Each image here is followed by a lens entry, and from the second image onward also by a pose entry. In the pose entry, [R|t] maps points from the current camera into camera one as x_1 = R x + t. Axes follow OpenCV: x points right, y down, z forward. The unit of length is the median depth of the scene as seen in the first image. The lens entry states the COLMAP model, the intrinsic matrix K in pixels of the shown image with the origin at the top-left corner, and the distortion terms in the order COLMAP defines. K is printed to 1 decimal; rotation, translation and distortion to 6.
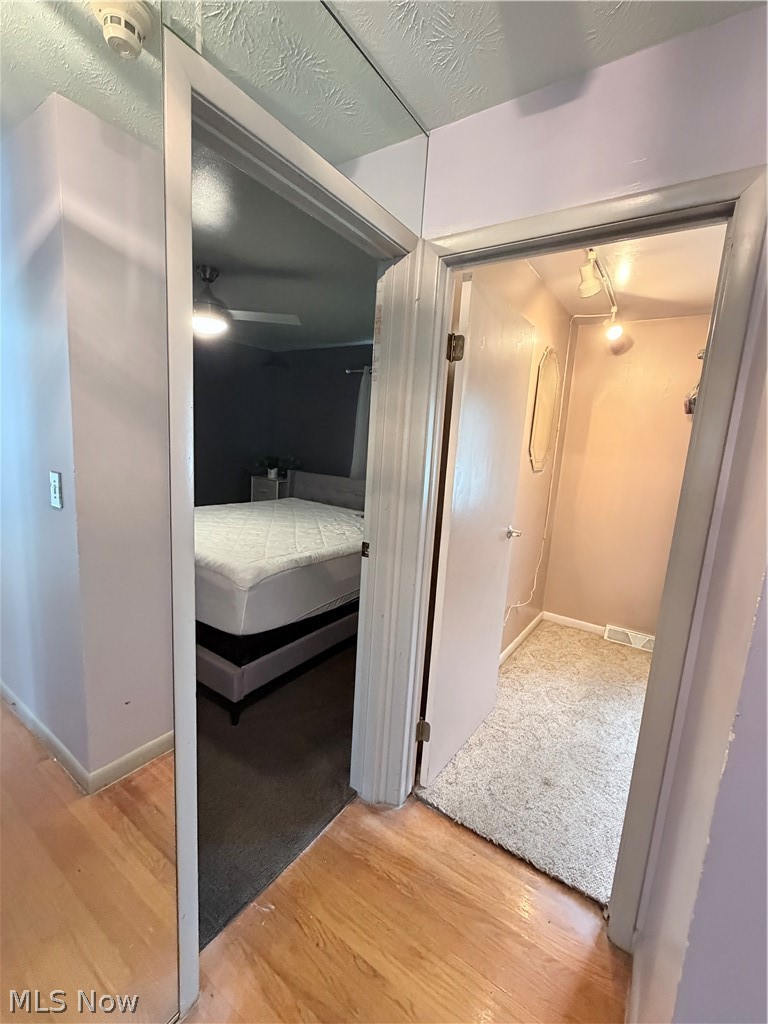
lens RADIAL K [[436.4, 0, 384.0], [0, 436.4, 512.0], [0, 0, 1]] dist [0.000308, 0.000041]
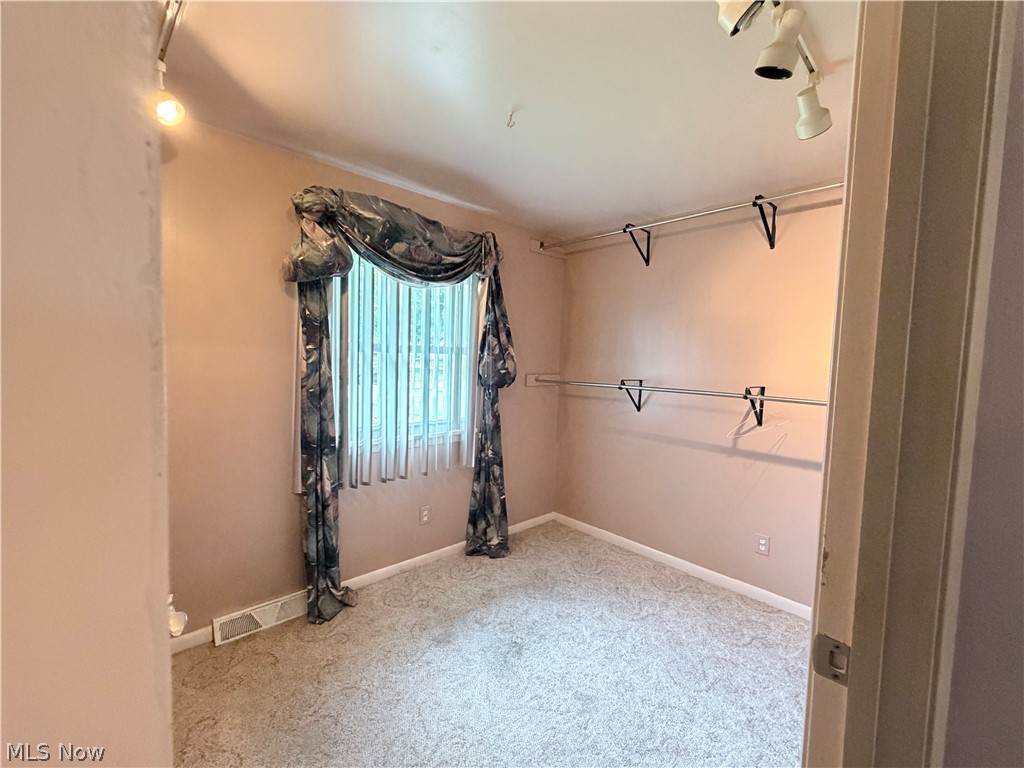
lens RADIAL K [[436.4, 0, 512.0], [0, 436.4, 384.0], [0, 0, 1]] dist [0.000308, 0.000041]
pose [[0.214320, -0.116119, 0.969837, 0.053439], [0.140606, 0.986235, 0.087010, -0.061110], [-0.966590, 0.117717, 0.227697, 0.443947]]
